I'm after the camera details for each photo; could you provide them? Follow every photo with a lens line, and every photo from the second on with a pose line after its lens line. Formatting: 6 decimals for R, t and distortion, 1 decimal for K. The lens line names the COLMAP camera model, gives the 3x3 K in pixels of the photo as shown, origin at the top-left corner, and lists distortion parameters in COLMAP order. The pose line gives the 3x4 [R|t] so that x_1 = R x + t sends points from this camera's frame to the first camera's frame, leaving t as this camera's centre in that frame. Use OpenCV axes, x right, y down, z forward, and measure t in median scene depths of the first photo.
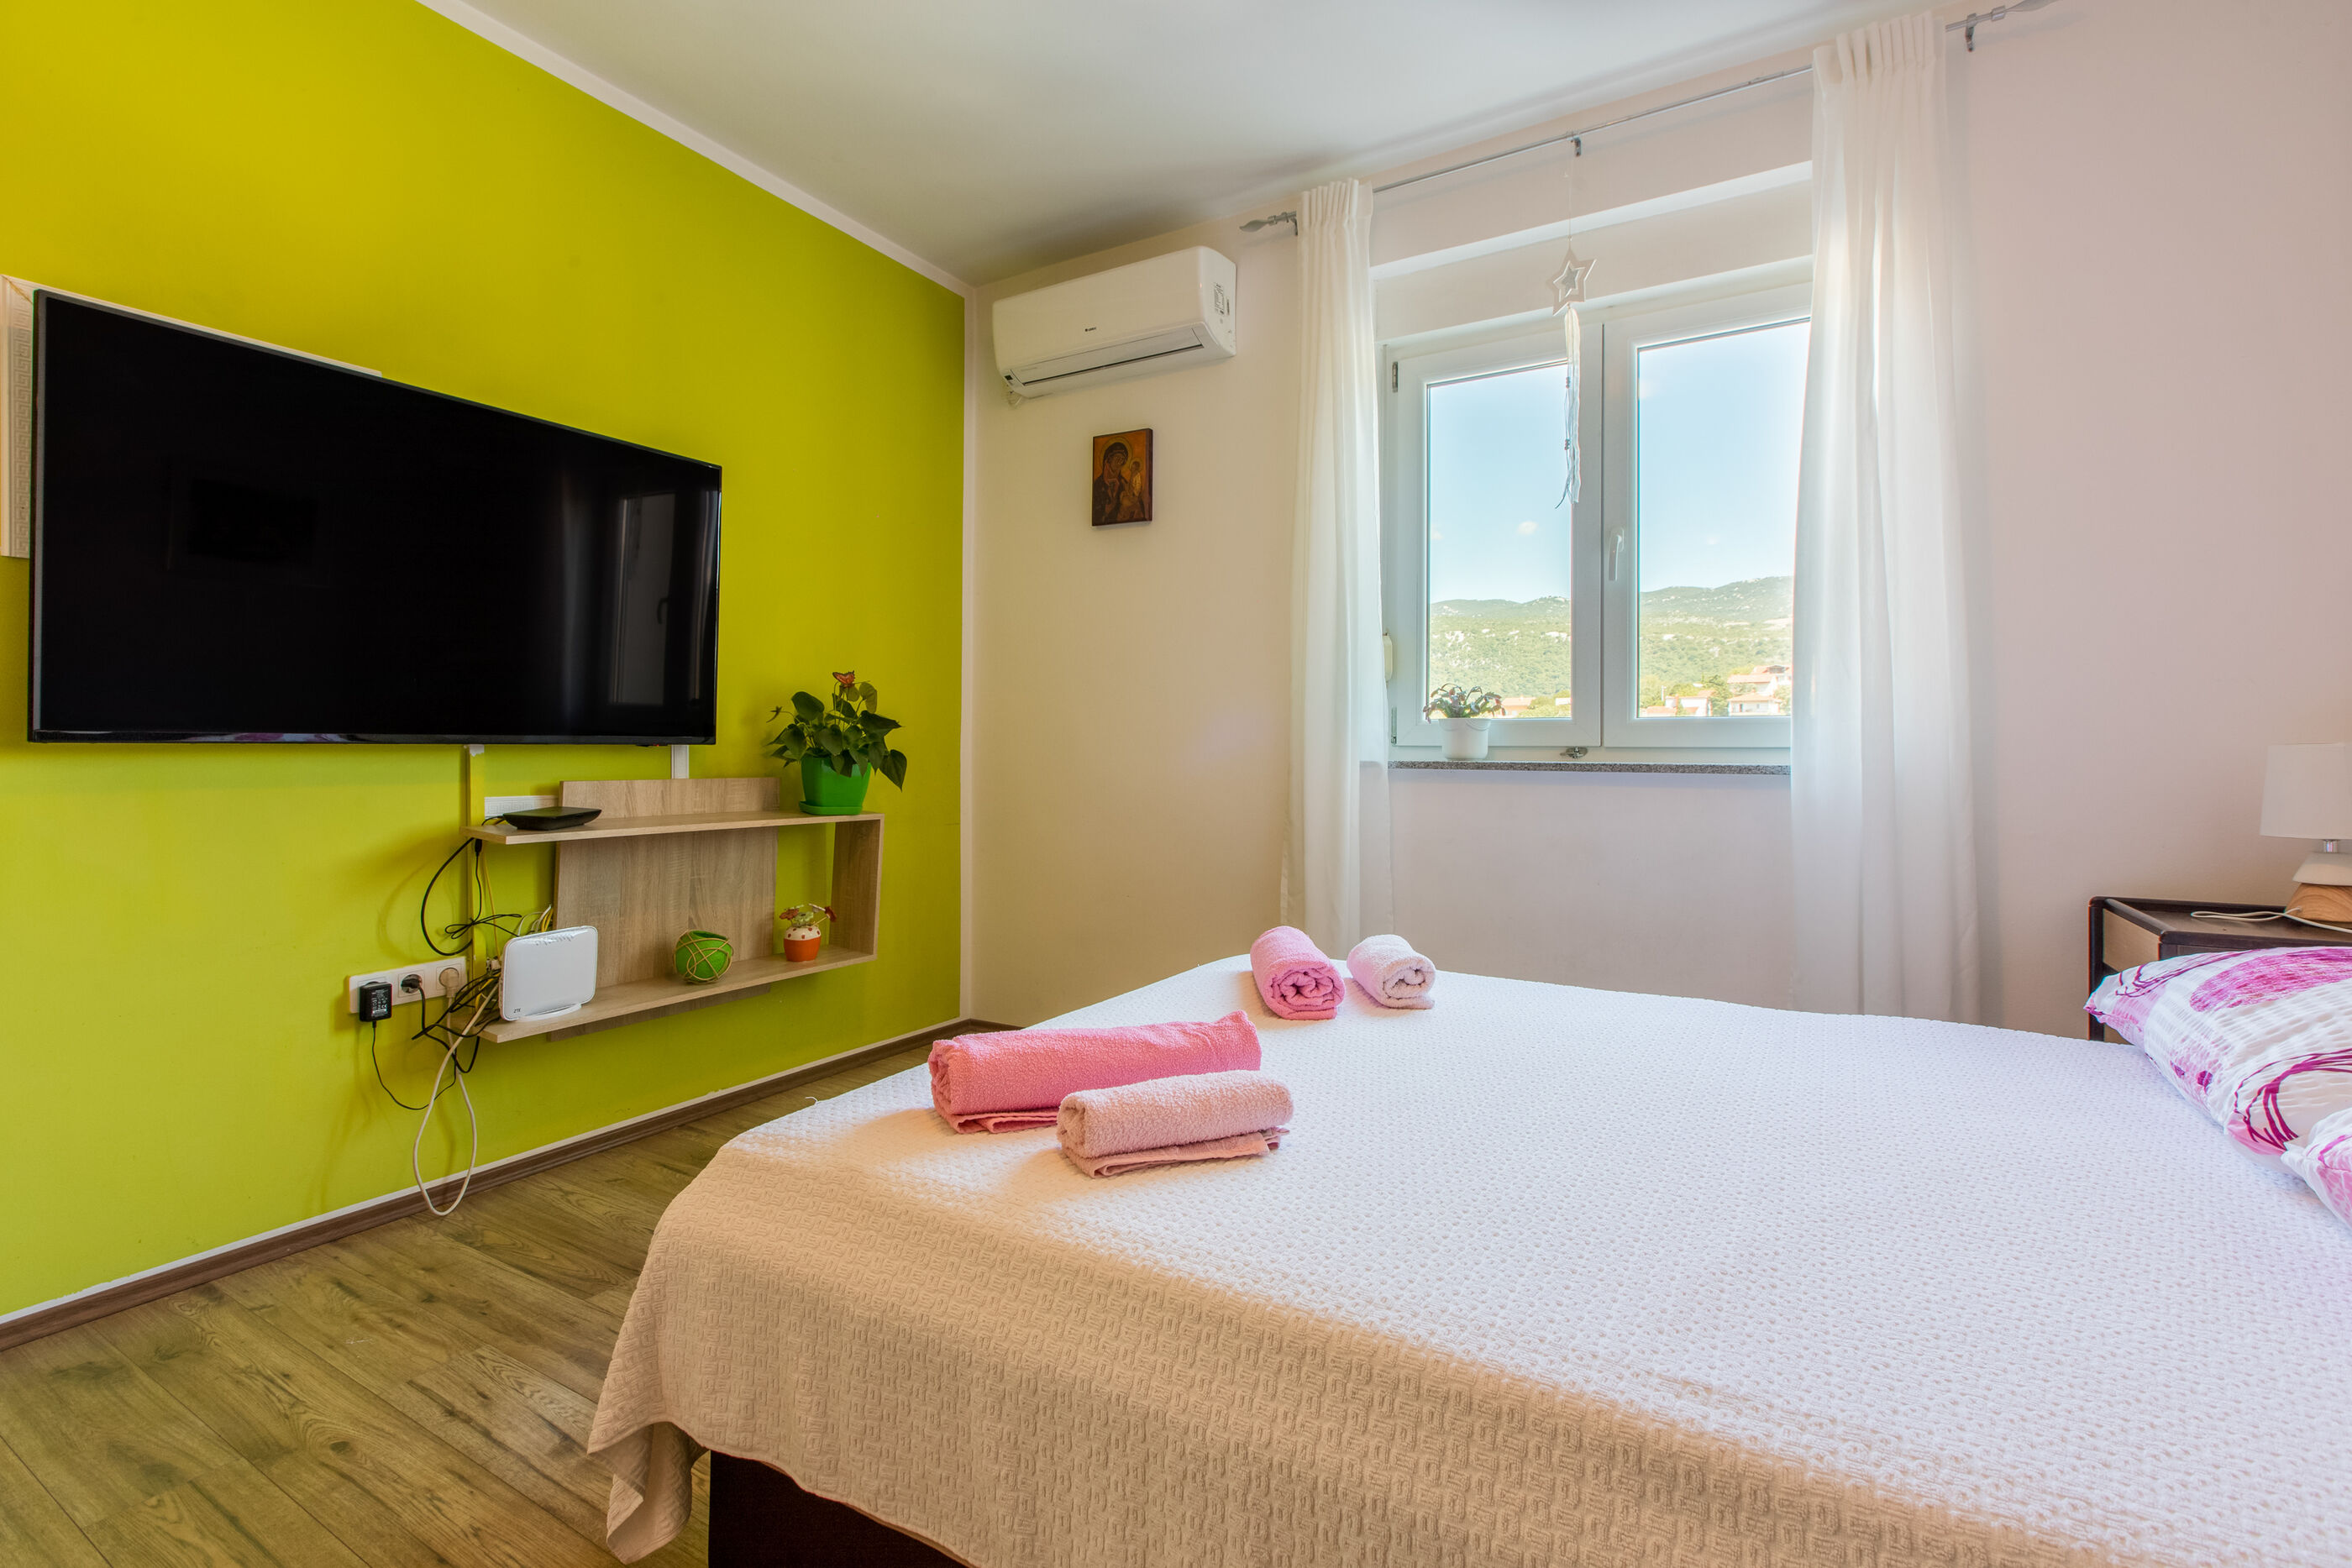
lens RADIAL K [[1063.0, 0, 1165.8], [0, 1063.0, 741.3], [0, 0, 1]] dist [0.004991, -0.001907]
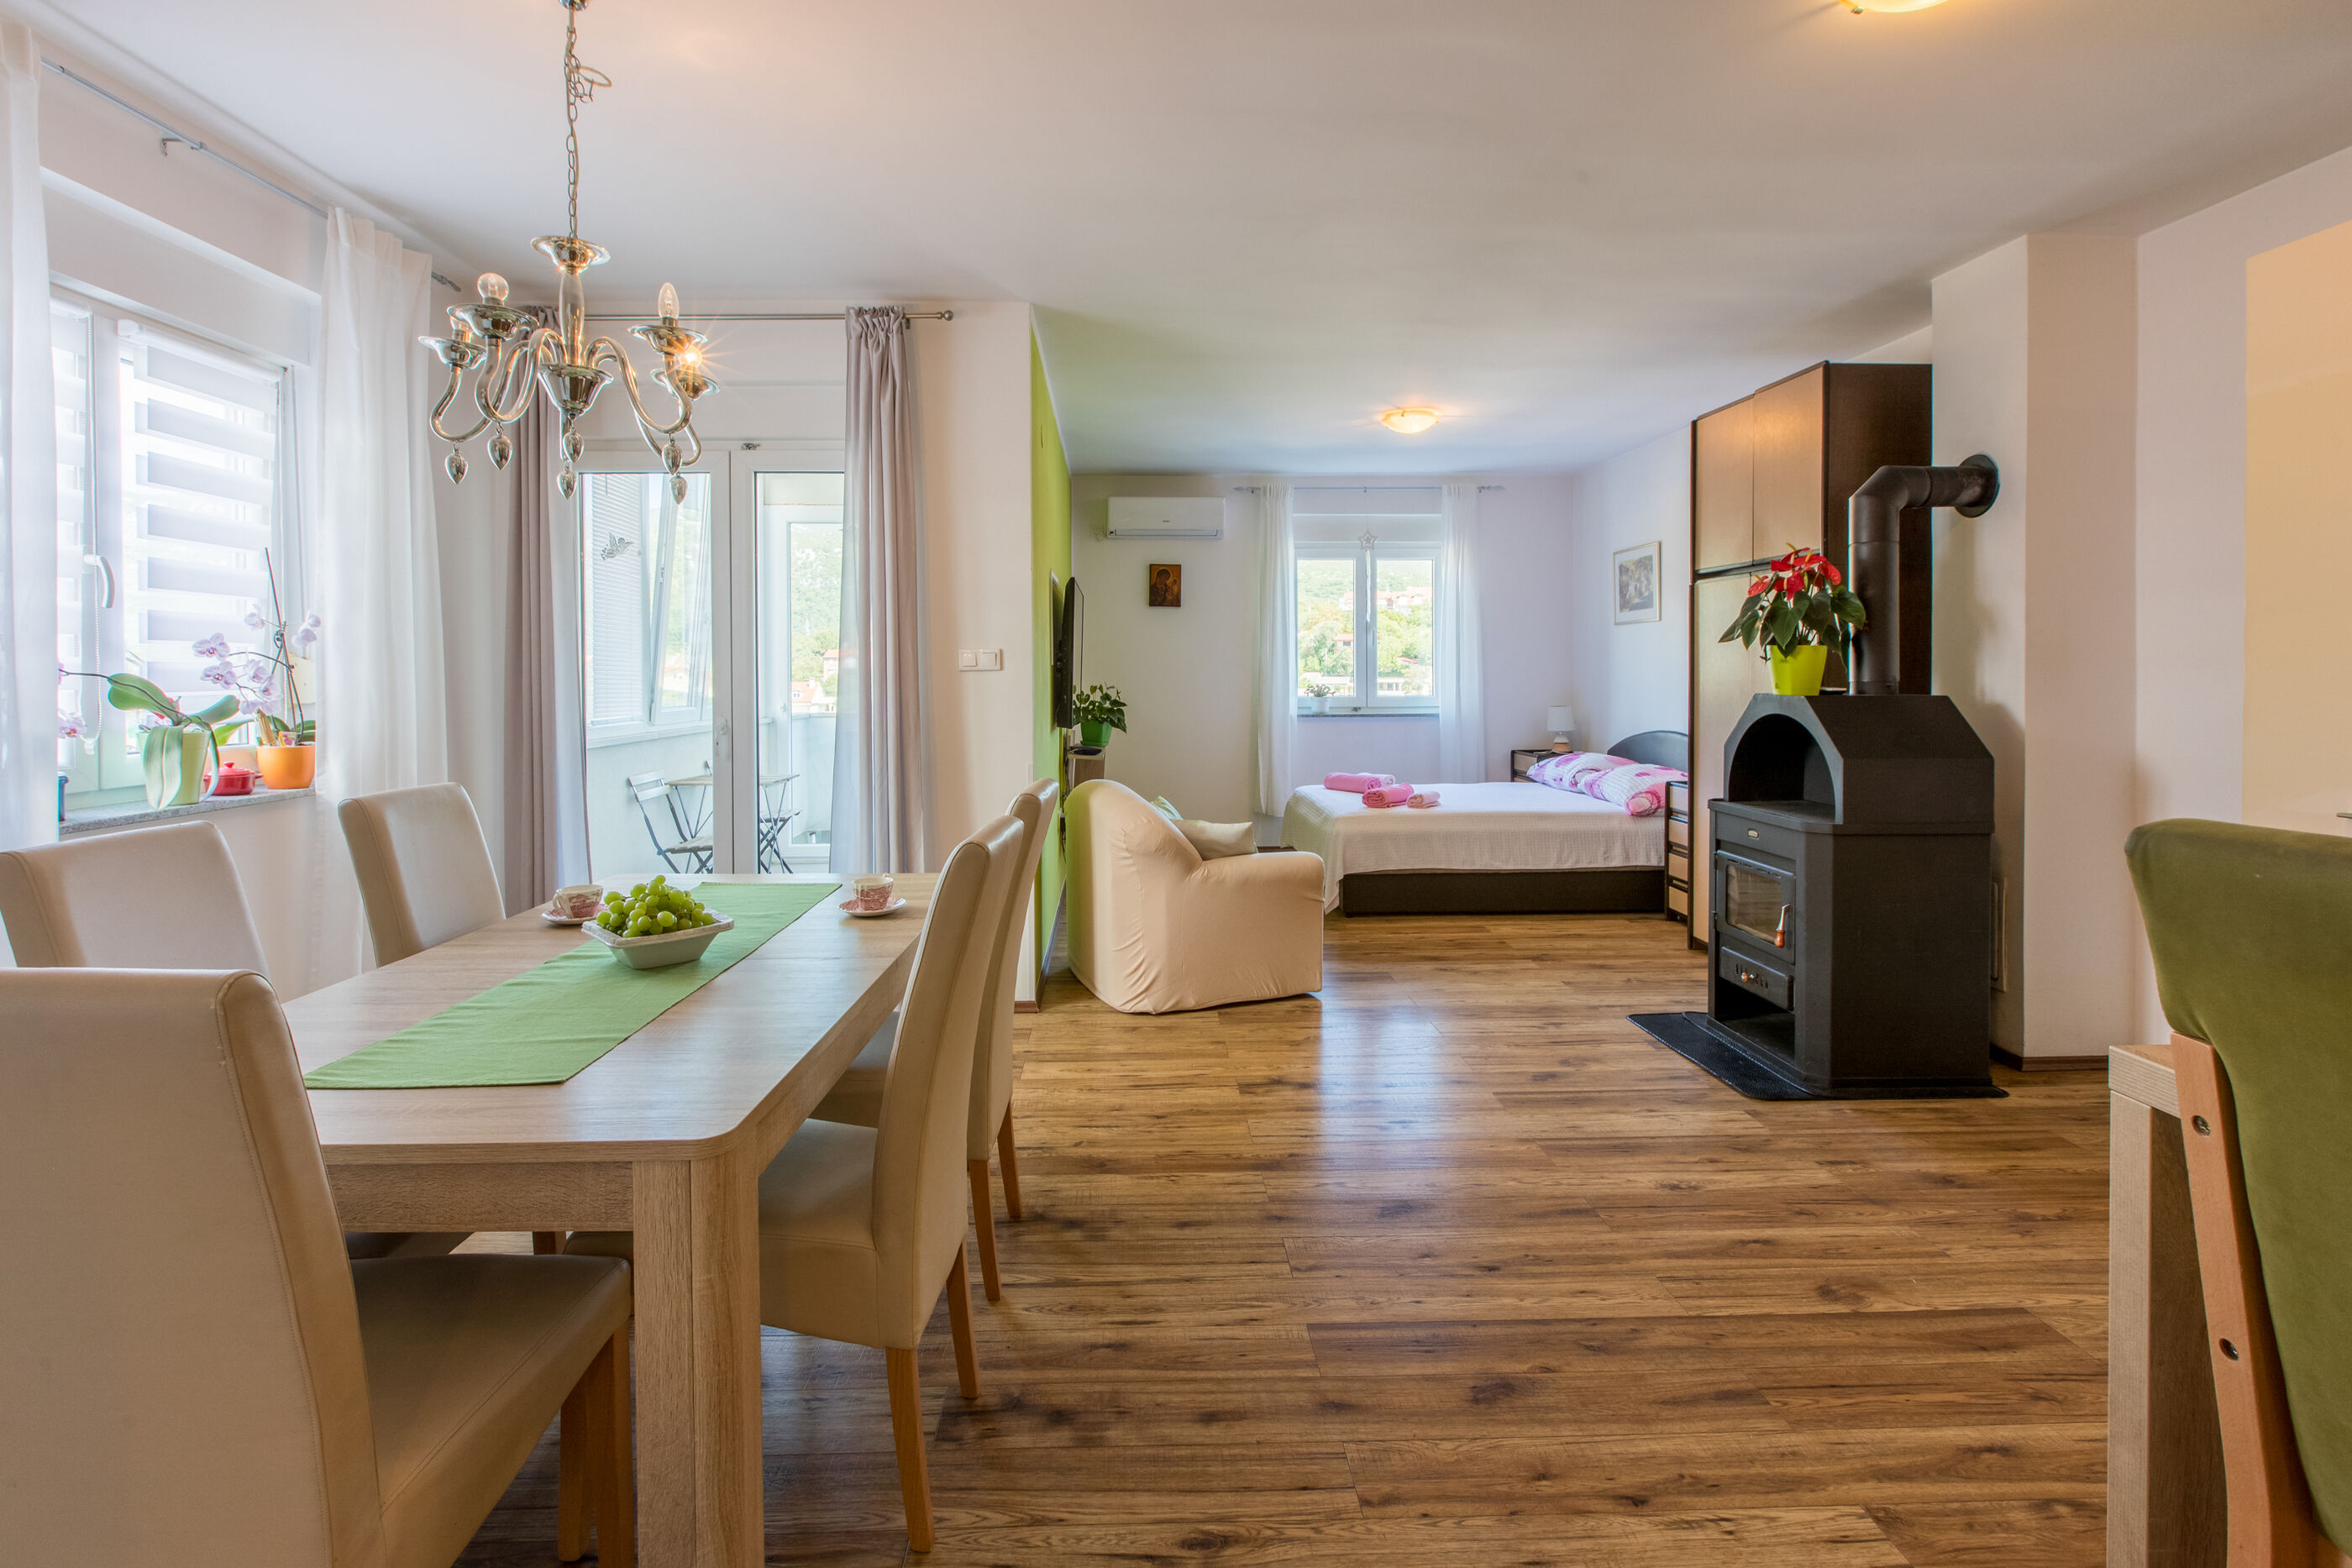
lens RADIAL K [[1063.0, 0, 1153.7], [0, 1063.0, 685.6], [0, 0, 1]] dist [0.004991, -0.001907]
pose [[0.846529, -0.015774, 0.532108, -1.490480], [0.005700, 0.999772, 0.020571, -0.108587], [-0.532311, -0.014381, 0.846427, -0.999851]]
